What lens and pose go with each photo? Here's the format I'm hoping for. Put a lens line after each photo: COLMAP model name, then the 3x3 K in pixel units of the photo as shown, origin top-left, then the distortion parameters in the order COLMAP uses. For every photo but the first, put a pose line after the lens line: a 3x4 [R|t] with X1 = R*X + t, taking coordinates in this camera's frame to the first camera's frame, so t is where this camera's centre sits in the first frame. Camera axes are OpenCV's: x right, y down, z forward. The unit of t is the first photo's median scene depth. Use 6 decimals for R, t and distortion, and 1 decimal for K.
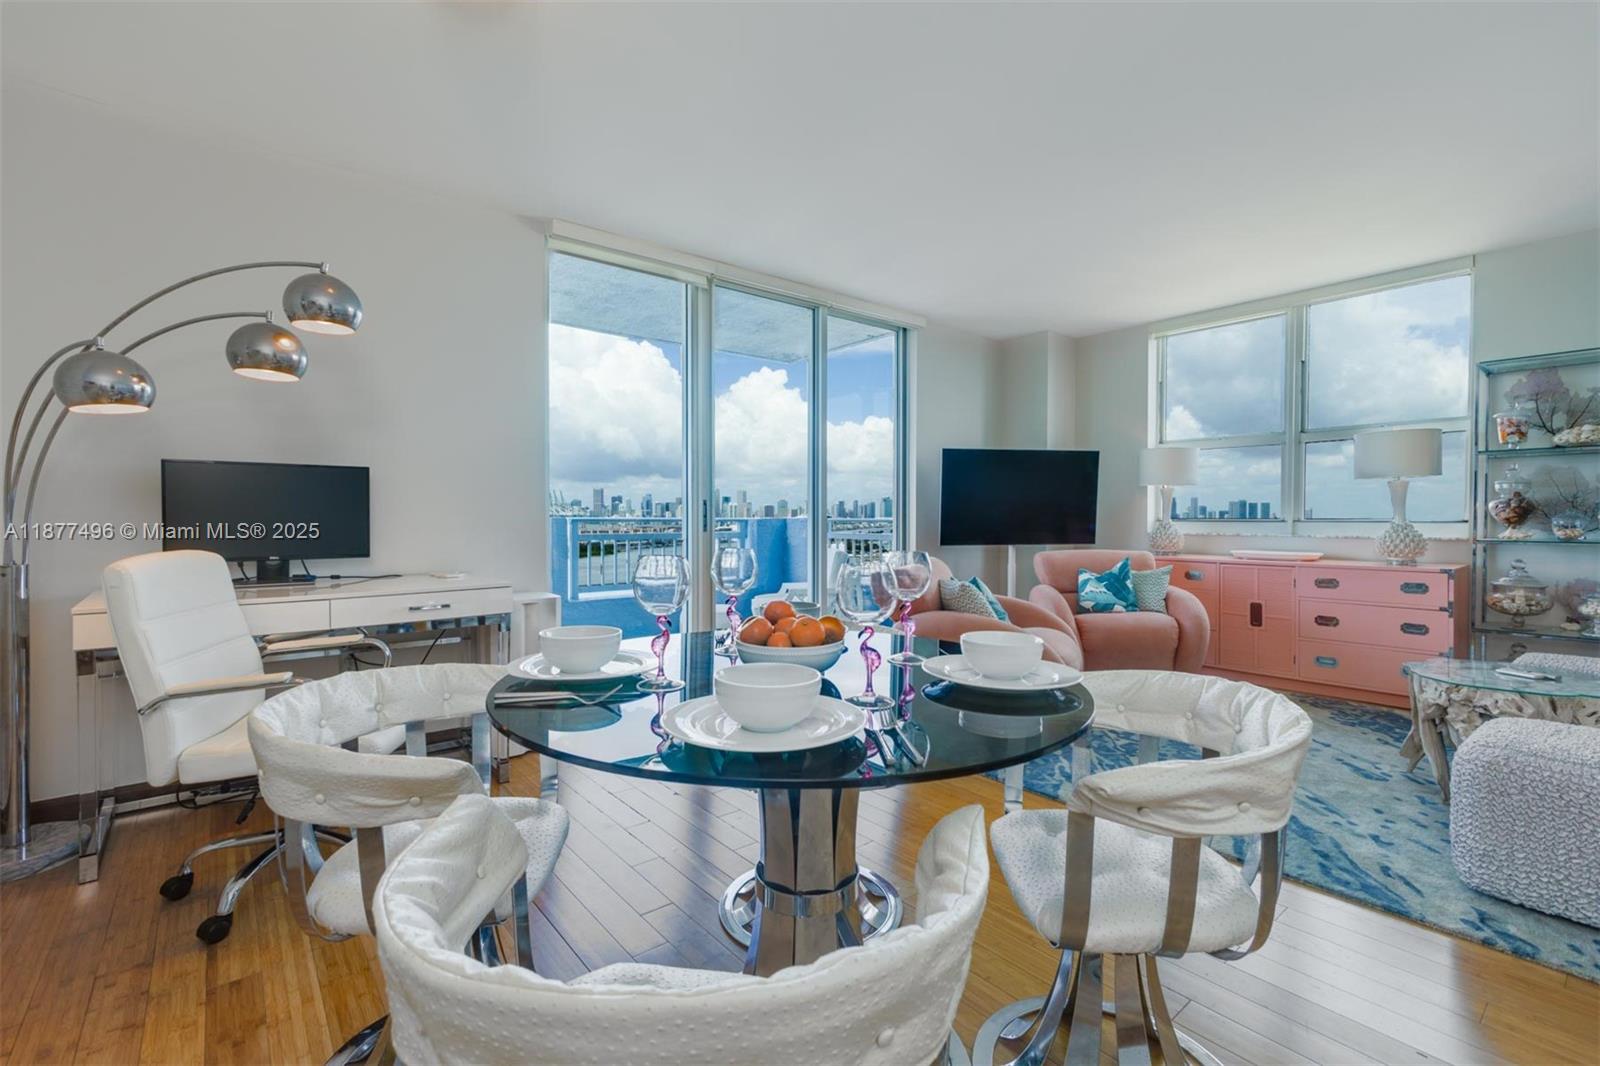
lens RADIAL K [[704.3, 0, 801.7], [0, 704.3, 534.0], [0, 0, 1]] dist [0.002566, 0.002921]
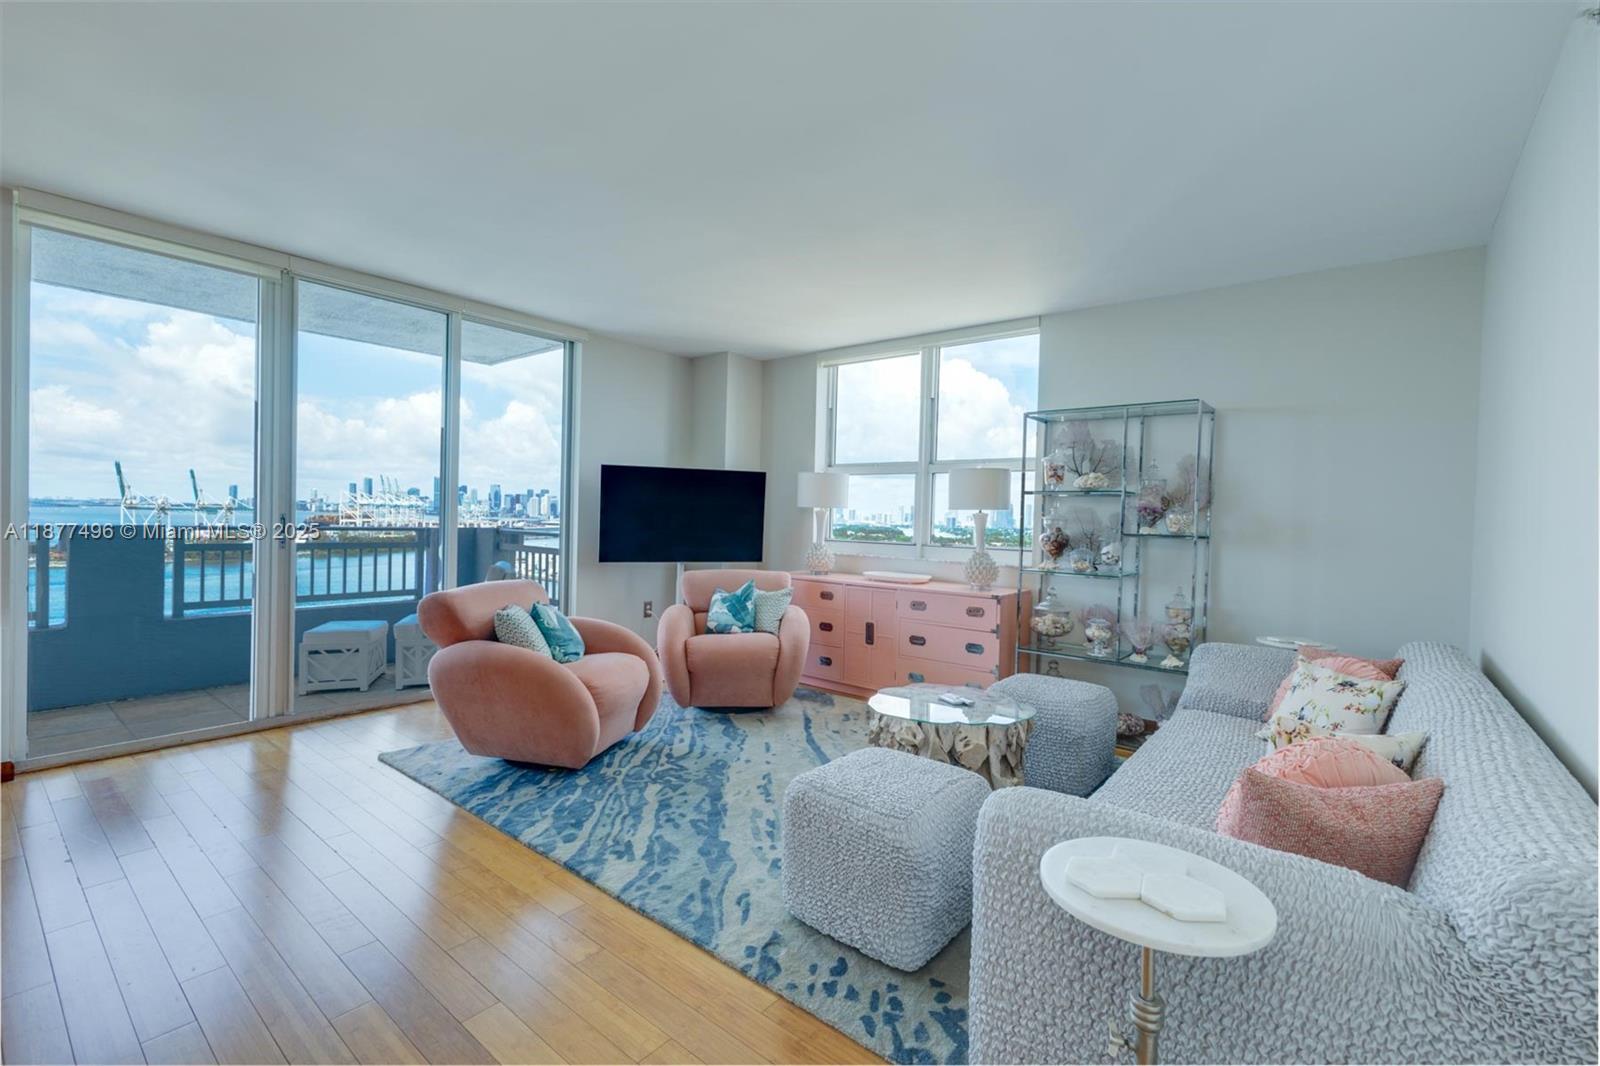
lens RADIAL K [[704.3, 0, 799.7], [0, 704.3, 528.7], [0, 0, 1]] dist [0.002566, 0.002921]
pose [[0.982029, 0.021376, 0.187517, 0.391133], [-0.020601, 0.999769, -0.006078, -0.041698], [-0.187604, 0.002106, 0.982242, -0.032072]]
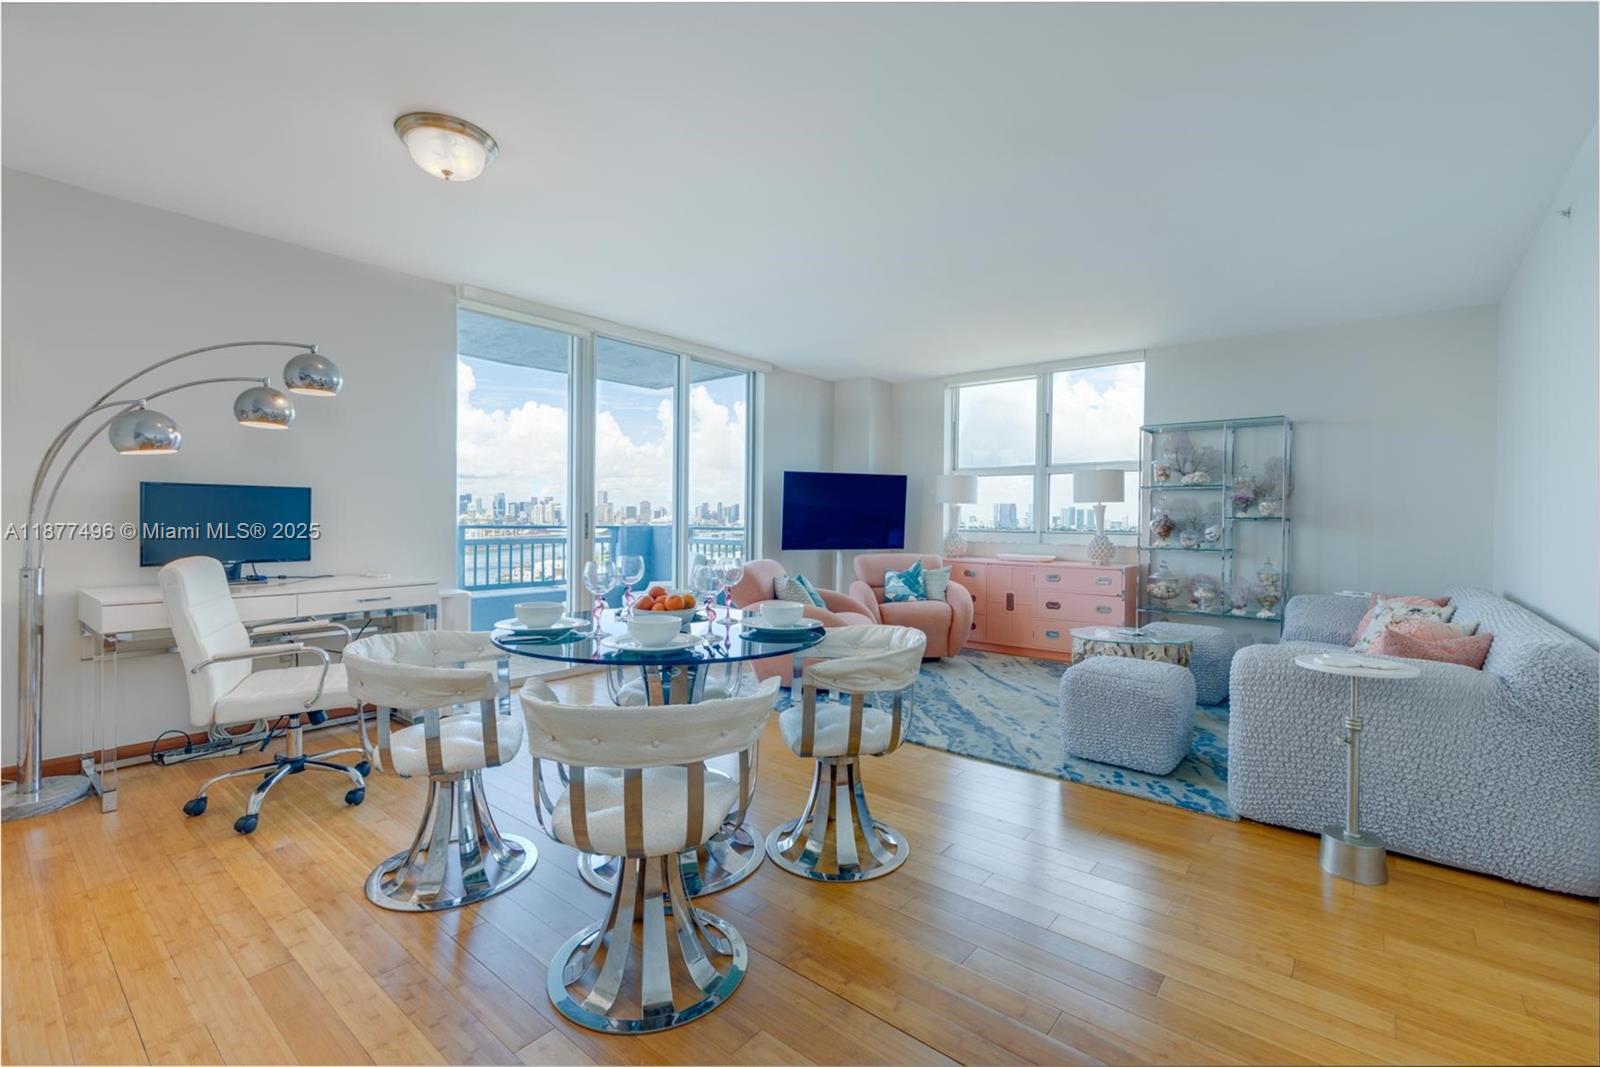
lens RADIAL K [[704.3, 0, 795.1], [0, 704.3, 530.3], [0, 0, 1]] dist [0.002566, 0.002921]
pose [[0.983345, 0.005970, 0.181649, -0.005975], [-0.004520, 0.999955, -0.008397, -0.011074], [-0.181690, 0.007436, 0.983328, -0.290905]]
